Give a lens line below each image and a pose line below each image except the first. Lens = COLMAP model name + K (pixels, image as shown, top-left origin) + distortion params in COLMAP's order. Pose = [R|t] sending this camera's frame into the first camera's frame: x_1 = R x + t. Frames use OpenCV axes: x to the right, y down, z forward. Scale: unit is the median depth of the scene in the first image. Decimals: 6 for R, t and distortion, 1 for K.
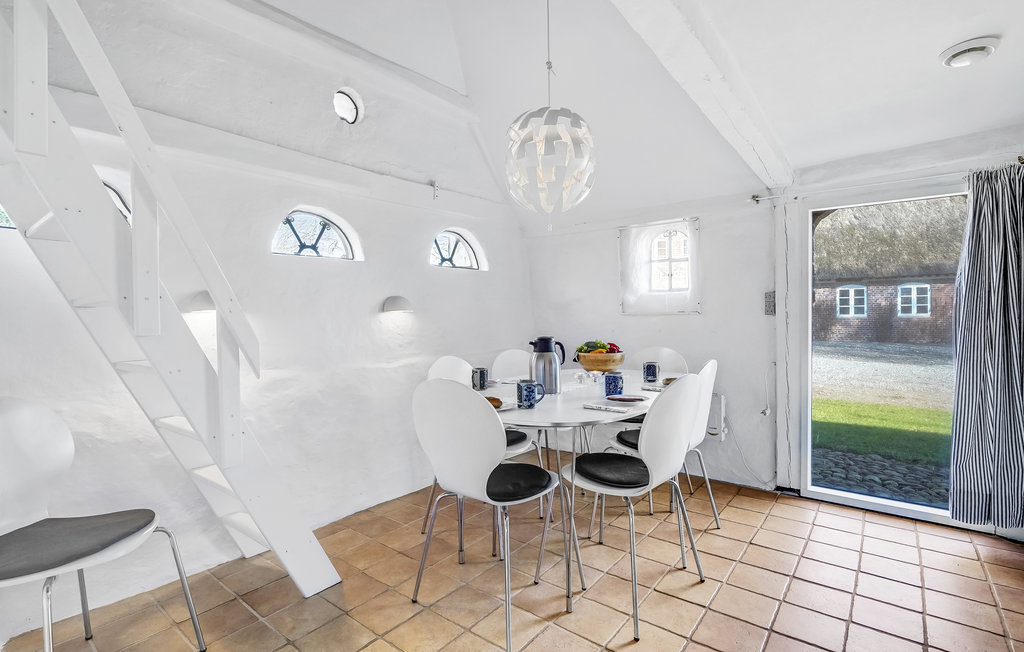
lens RADIAL K [[481.4, 0, 512.4], [0, 481.4, 323.2], [0, 0, 1]] dist [-0.011099, 0.000586]
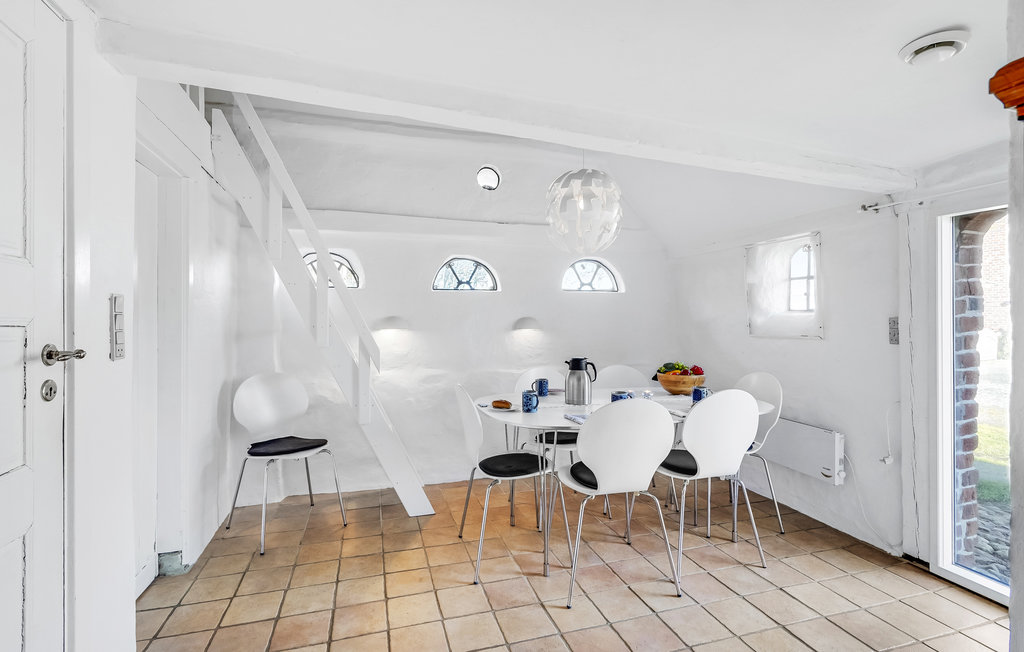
lens RADIAL K [[473.0, 0, 512.0], [0, 473.0, 326.0], [0, 0, 1]] dist [0.000028, 0.000099]
pose [[0.822189, 0.018755, -0.568906, 0.485446], [-0.020796, 0.999780, 0.002904, -0.040411], [0.568835, 0.009443, 0.822398, -0.058040]]
